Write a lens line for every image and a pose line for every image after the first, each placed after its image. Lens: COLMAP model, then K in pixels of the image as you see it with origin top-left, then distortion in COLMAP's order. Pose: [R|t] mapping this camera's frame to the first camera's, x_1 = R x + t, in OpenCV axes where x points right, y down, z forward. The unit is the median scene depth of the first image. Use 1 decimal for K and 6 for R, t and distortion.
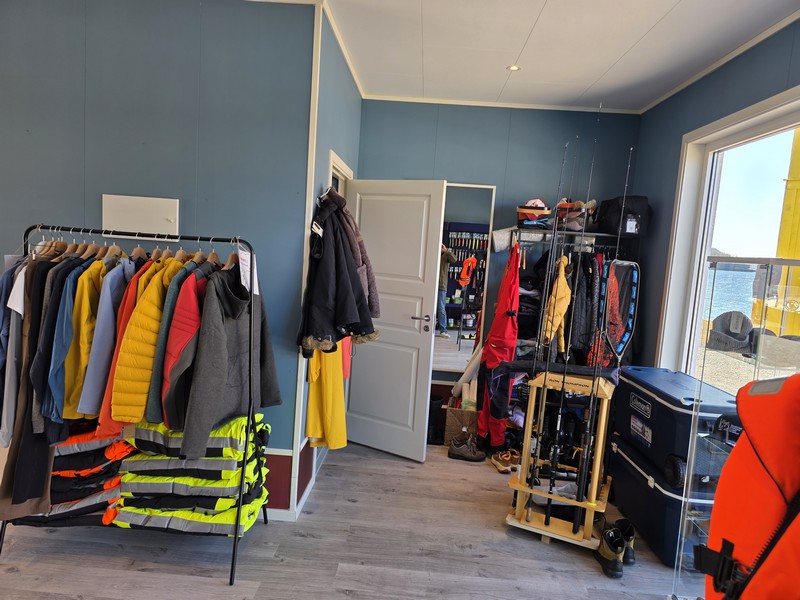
lens RADIAL K [[547.1, 0, 399.5], [0, 547.1, 301.0], [0, 0, 1]] dist [0.021974, -0.009455]
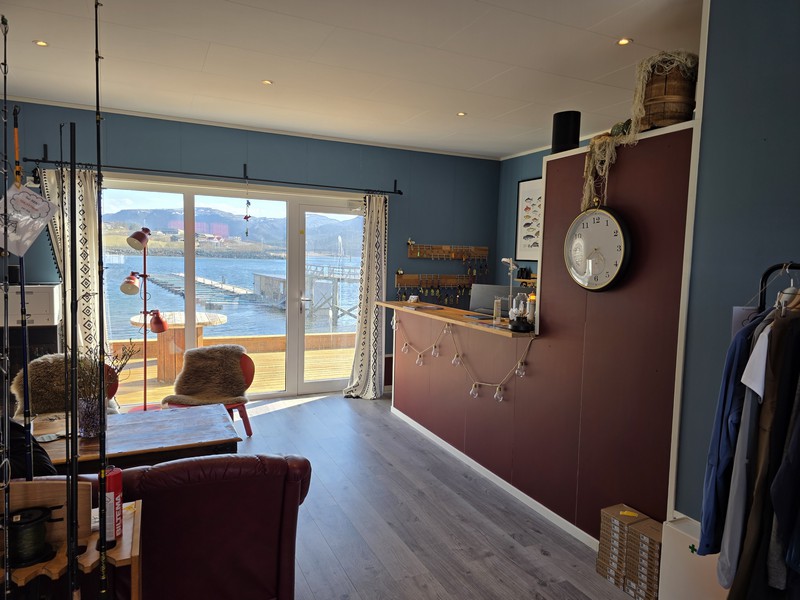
lens RADIAL K [[547.1, 0, 400.3], [0, 547.1, 303.5], [0, 0, 1]] dist [0.021974, -0.009455]
pose [[0.449759, 0.004574, -0.893138, -0.284269], [-0.082680, 0.995906, -0.036535, -0.026955], [0.889315, 0.090276, 0.448296, 0.302315]]
